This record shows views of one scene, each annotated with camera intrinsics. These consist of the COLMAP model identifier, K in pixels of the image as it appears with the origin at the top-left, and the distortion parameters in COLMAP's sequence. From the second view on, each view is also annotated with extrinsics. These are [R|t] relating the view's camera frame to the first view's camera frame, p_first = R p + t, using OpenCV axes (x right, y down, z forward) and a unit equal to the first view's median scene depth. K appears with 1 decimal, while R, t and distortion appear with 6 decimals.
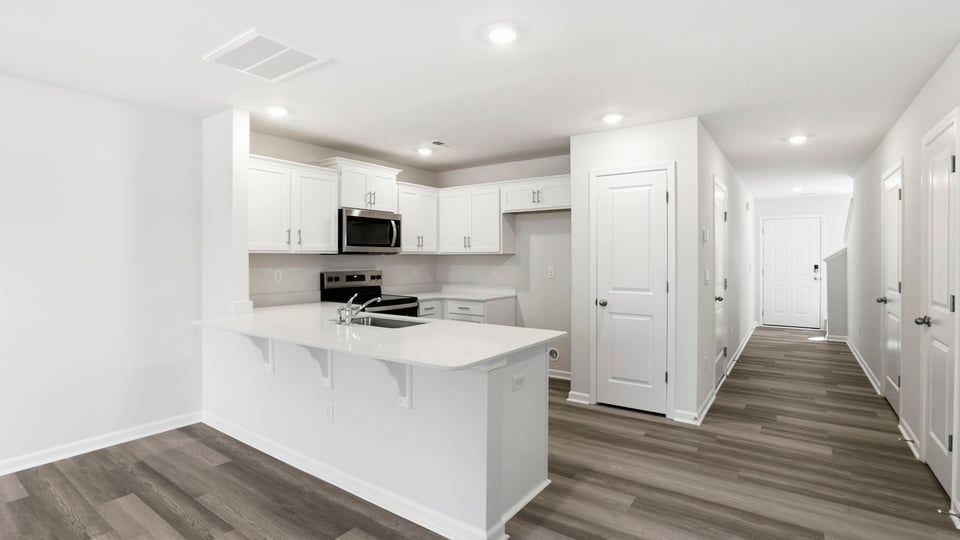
lens RADIAL K [[444.8, 0, 481.4], [0, 444.8, 258.3], [0, 0, 1]] dist [-0.023903, 0.000460]
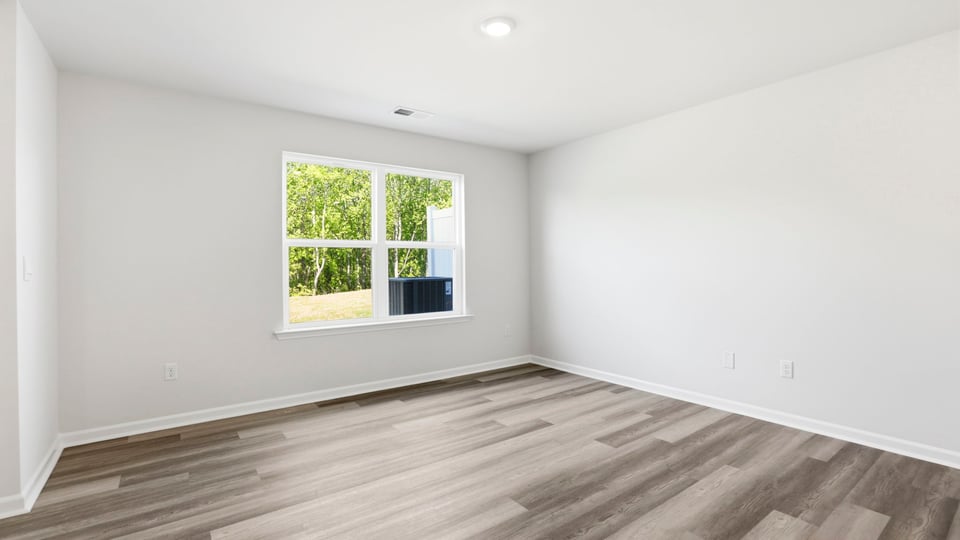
lens RADIAL K [[437.9, 0, 481.7], [0, 437.9, 265.7], [0, 0, 1]] dist [-0.023176, 0.000637]
pose [[-0.319102, 0.005915, -0.947702, 0.100476], [0.008793, 0.999956, 0.003281, 0.043008], [0.947680, -0.007286, -0.319140, 0.320299]]
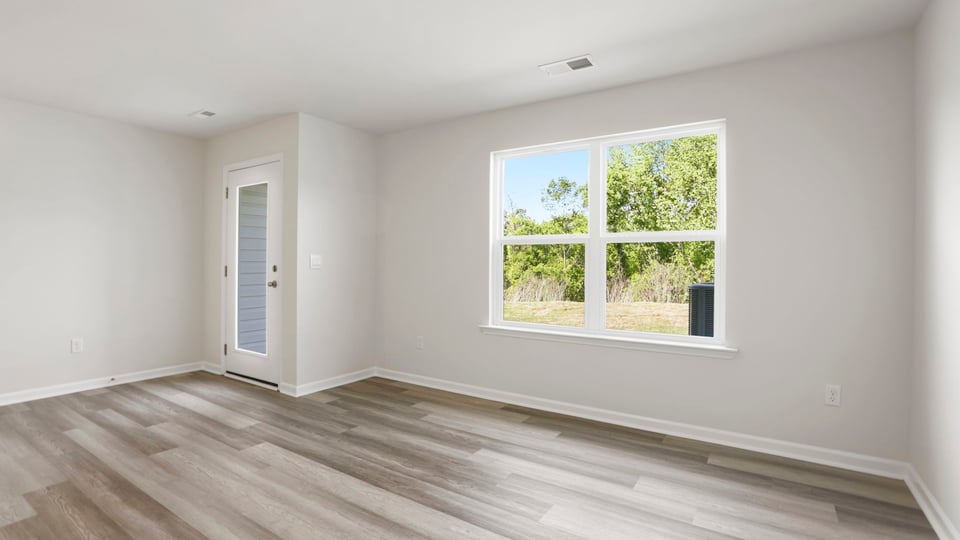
lens RADIAL K [[456.2, 0, 478.1], [0, 456.2, 262.9], [0, 0, 1]] dist [-0.054338, 0.022100]
pose [[-0.999538, -0.004960, -0.029989, -0.533671], [-0.005068, 0.999981, 0.003530, 0.039262], [0.029971, 0.003680, -0.999544, 0.607079]]
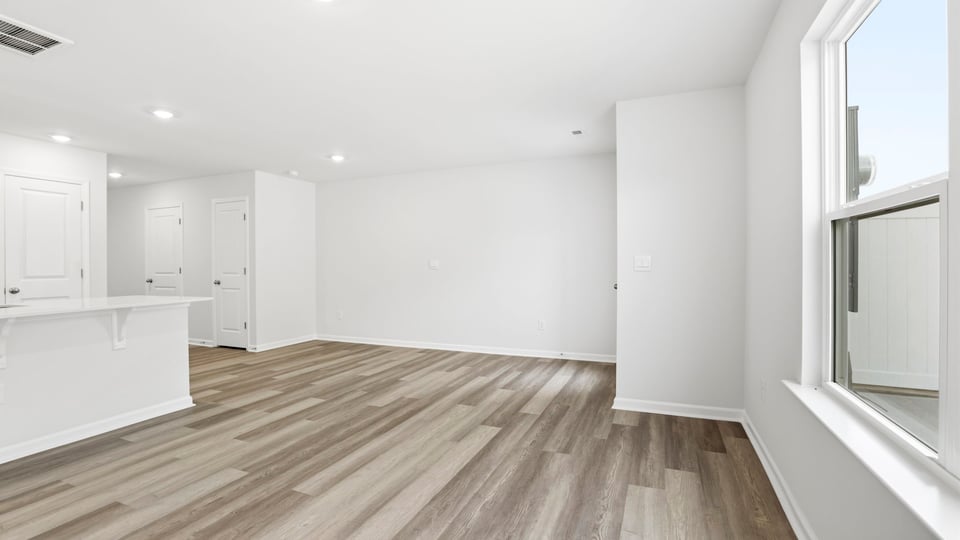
lens RADIAL K [[437.9, 0, 481.7], [0, 437.9, 265.7], [0, 0, 1]] dist [-0.023176, 0.000637]
pose [[-0.214104, 0.000293, 0.976811, -0.942927], [0.007907, 0.999968, 0.001433, 0.044247], [-0.976779, 0.008030, -0.214099, 0.096342]]
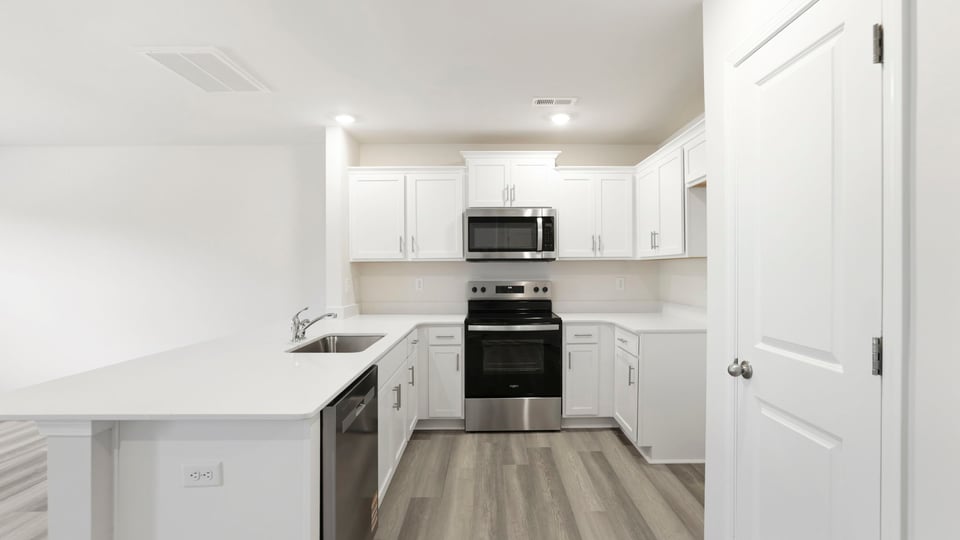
lens RADIAL K [[439.8, 0, 502.6], [0, 439.8, 270.8], [0, 0, 1]] dist [-0.001933, 0.000086]
pose [[0.601856, 0.001784, -0.798602, 0.438313], [0.002409, 0.999989, 0.004049, 0.006127], [0.798601, -0.004361, 0.601845, 0.550181]]
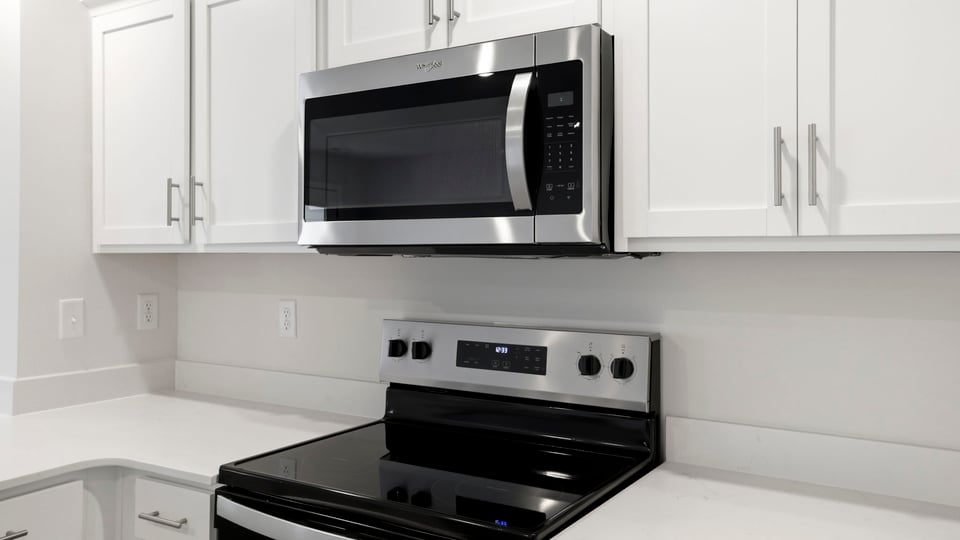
lens RADIAL K [[775.1, 0, 480.0], [0, 775.1, 244.9], [0, 0, 1]] dist [-0.001036, 0.095630]
pose [[0.050545, -0.012634, -0.998642, 0.140284], [-0.006315, 0.999896, -0.012969, -0.009983], [0.998702, 0.006962, 0.050460, 1.108021]]
